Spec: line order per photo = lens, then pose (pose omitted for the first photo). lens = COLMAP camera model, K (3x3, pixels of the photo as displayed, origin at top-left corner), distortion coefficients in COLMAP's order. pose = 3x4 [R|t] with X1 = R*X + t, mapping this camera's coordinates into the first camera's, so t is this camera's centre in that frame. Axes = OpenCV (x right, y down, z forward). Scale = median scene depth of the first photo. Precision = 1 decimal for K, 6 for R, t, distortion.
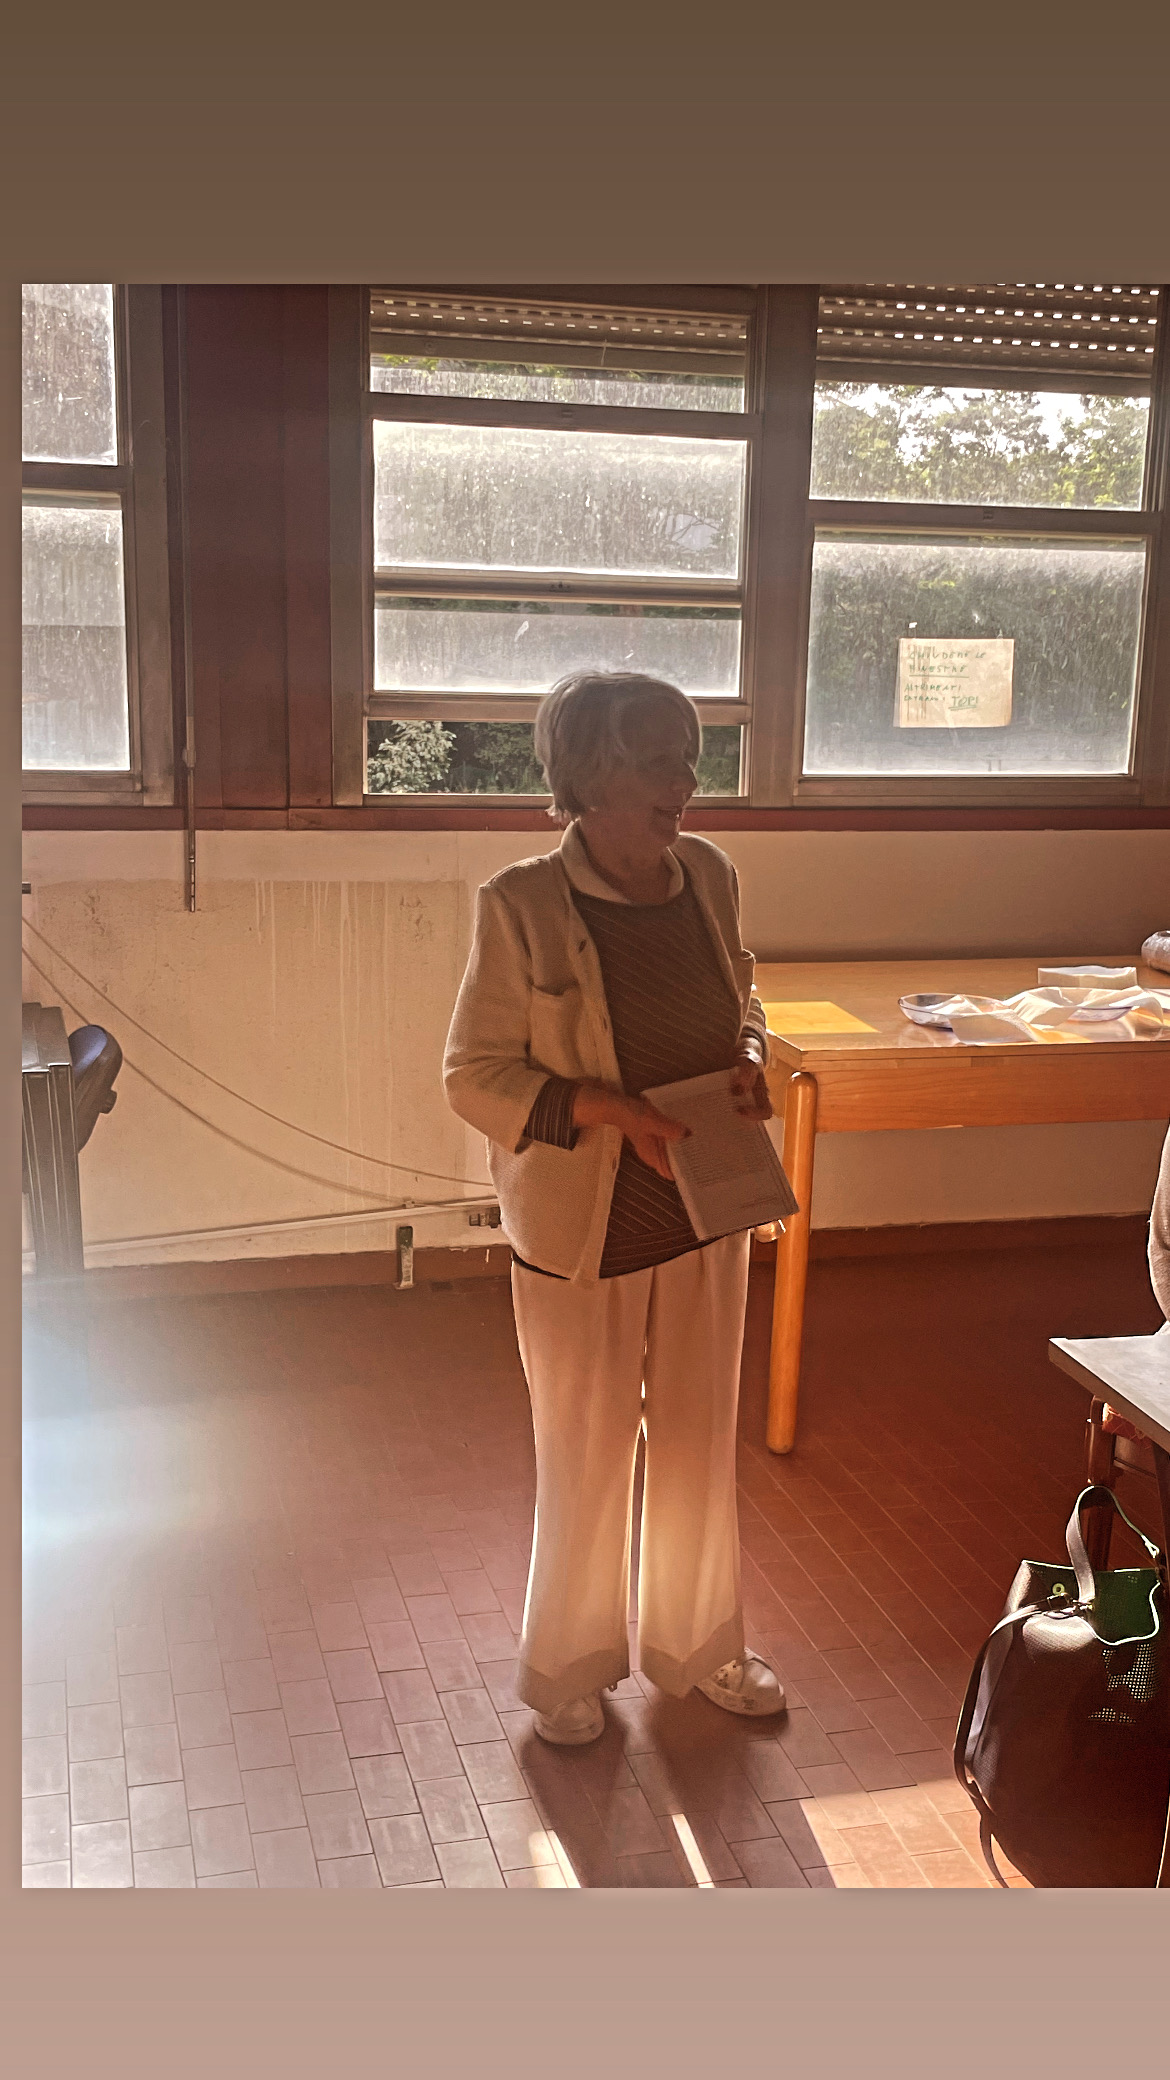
lens RADIAL K [[2304.0, 0, 584.6], [0, 2304.0, 1050.8], [0, 0, 1]] dist [0.049991, 0.000000]
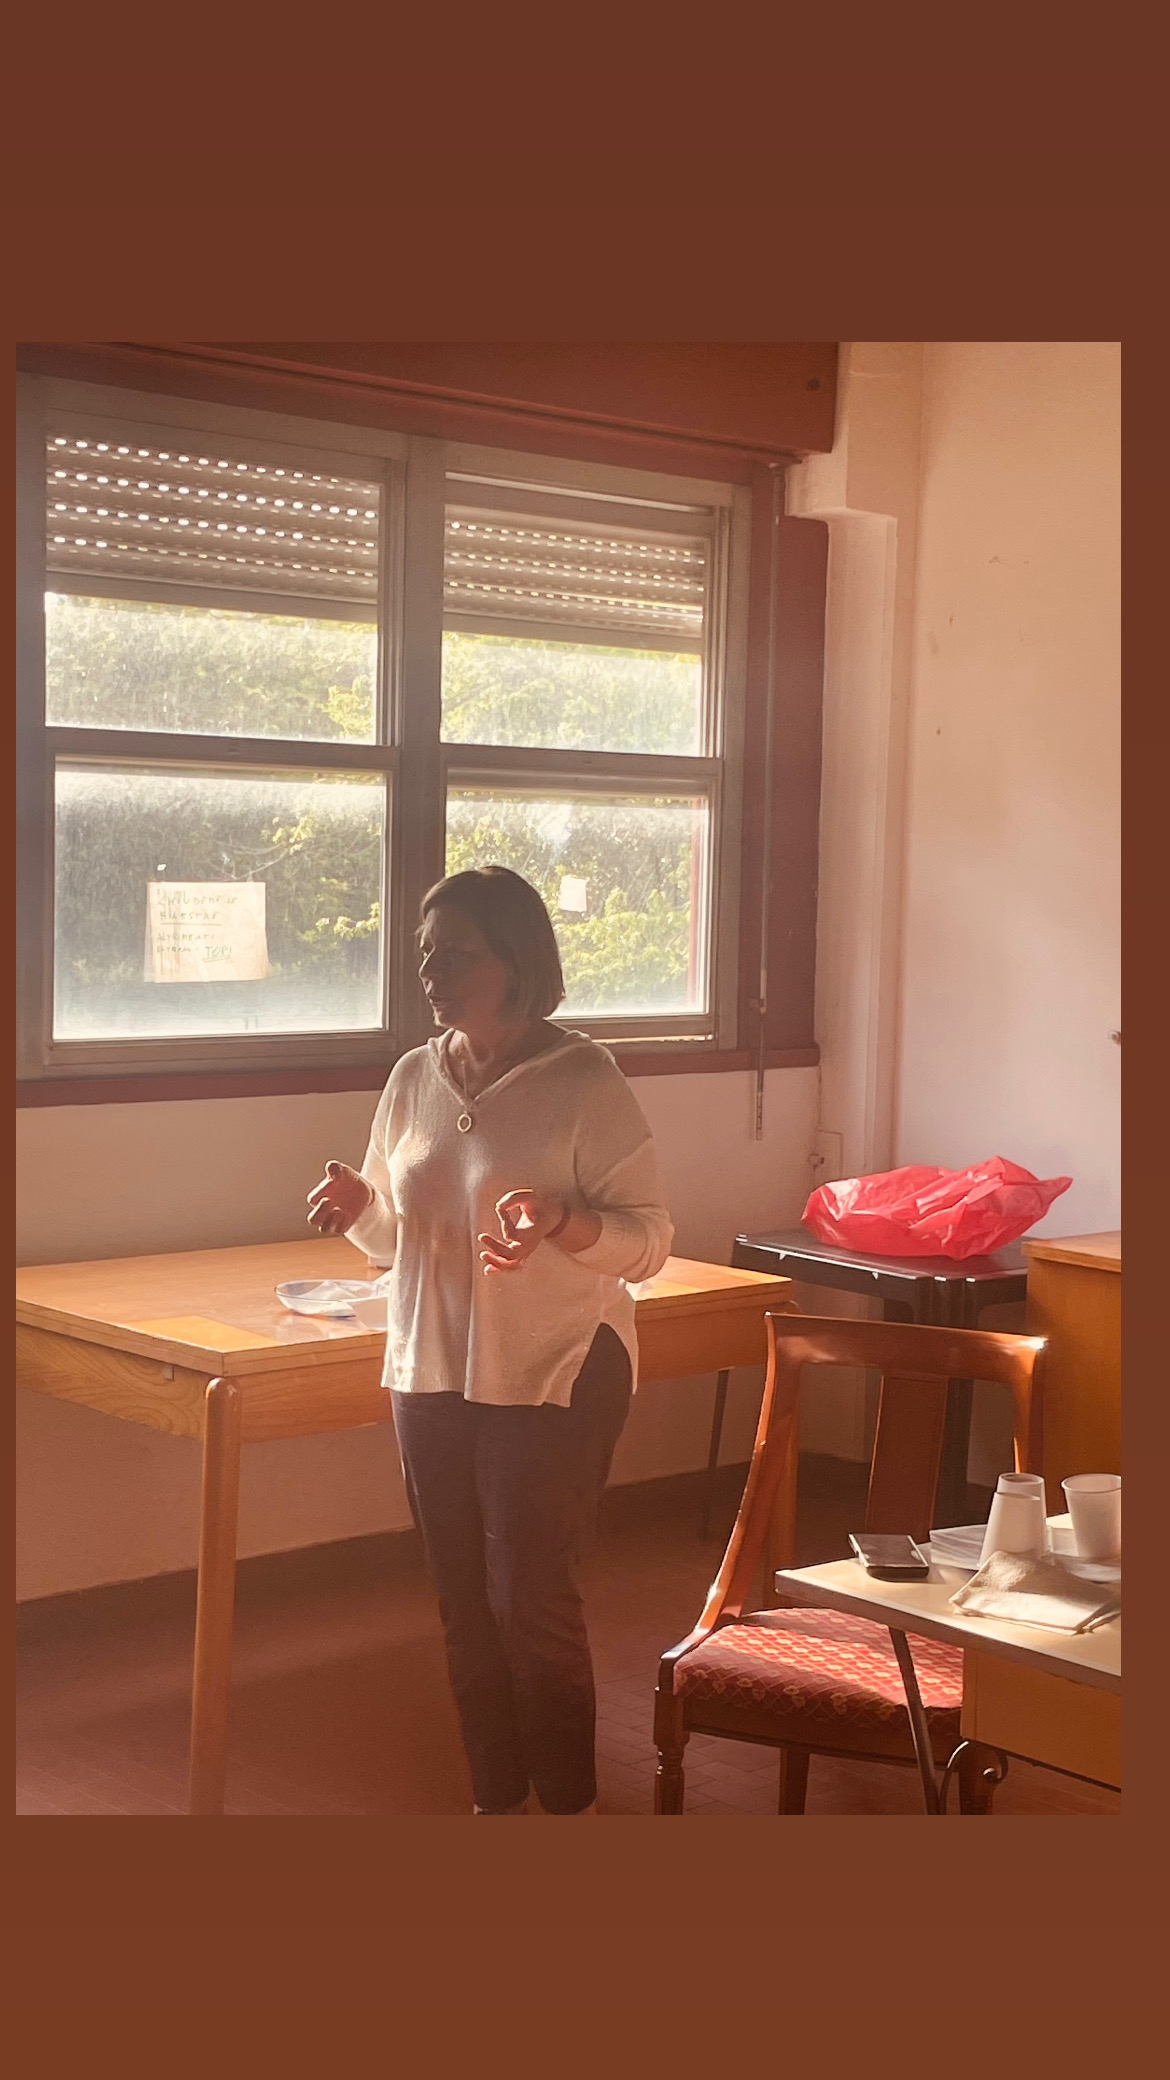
lens RADIAL K [[2937.5, 0, 581.9], [0, 2937.5, 1037.8], [0, 0, 1]] dist [0.002641, 0.000000]
pose [[0.875498, -0.031619, 0.482186, -0.257178], [0.087007, 0.991863, -0.092937, -0.002433], [-0.475324, 0.123320, 0.871125, -0.039414]]
